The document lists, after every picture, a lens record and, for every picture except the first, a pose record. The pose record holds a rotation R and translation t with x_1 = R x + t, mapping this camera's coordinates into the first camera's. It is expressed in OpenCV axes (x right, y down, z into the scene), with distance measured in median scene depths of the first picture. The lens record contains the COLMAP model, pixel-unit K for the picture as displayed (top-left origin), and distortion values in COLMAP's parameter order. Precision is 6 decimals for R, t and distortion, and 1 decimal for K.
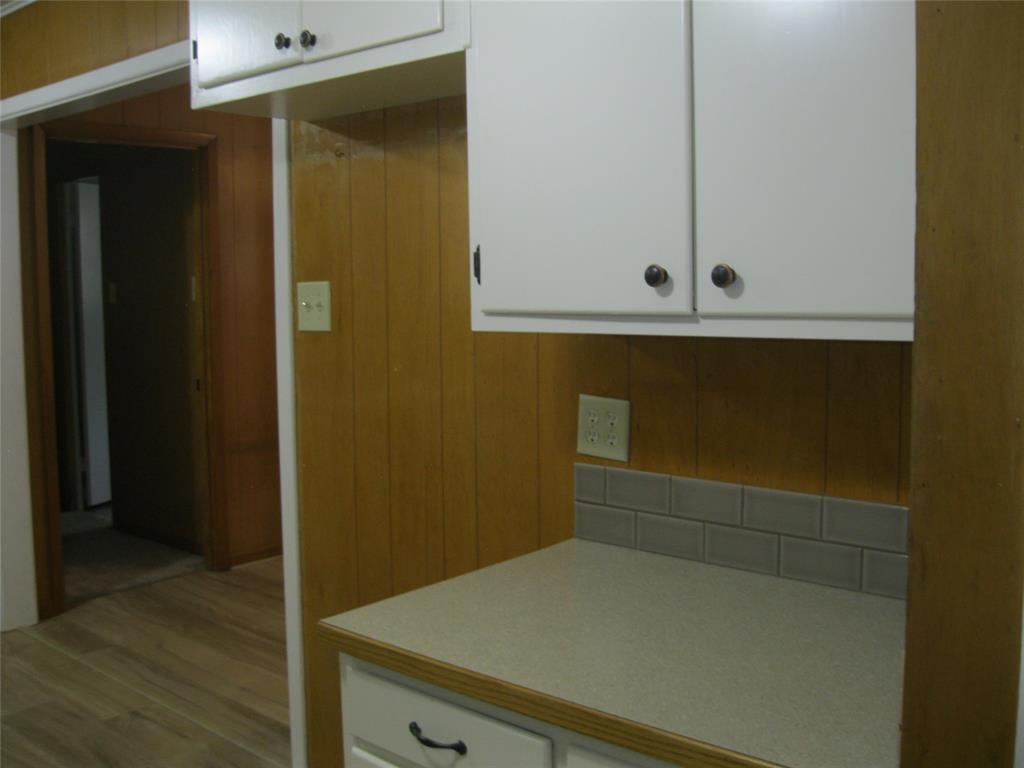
lens RADIAL K [[1039.6, 0, 508.9], [0, 1039.6, 380.7], [0, 0, 1]] dist [-0.081402, 0.000000]
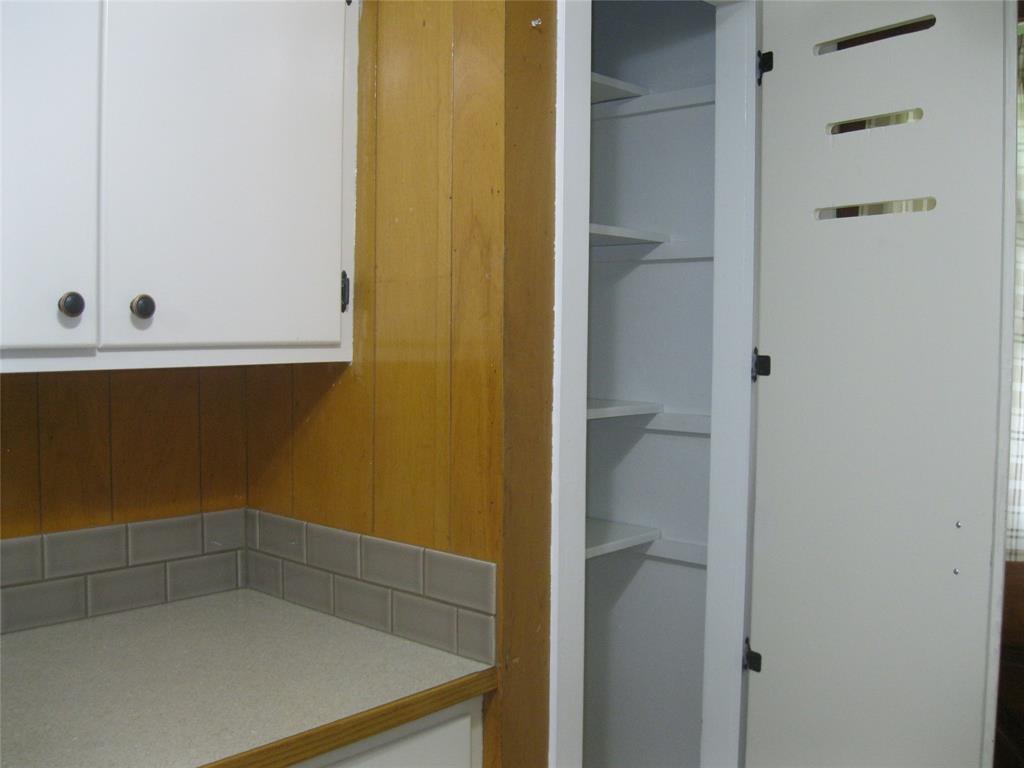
lens RADIAL K [[1039.6, 0, 508.4], [0, 1039.6, 383.9], [0, 0, 1]] dist [-0.081402, 0.000000]
pose [[0.019535, -0.056220, 0.998227, -0.726981], [0.076005, 0.995612, 0.054586, -0.053917], [-0.996916, 0.074804, 0.023723, 0.625704]]
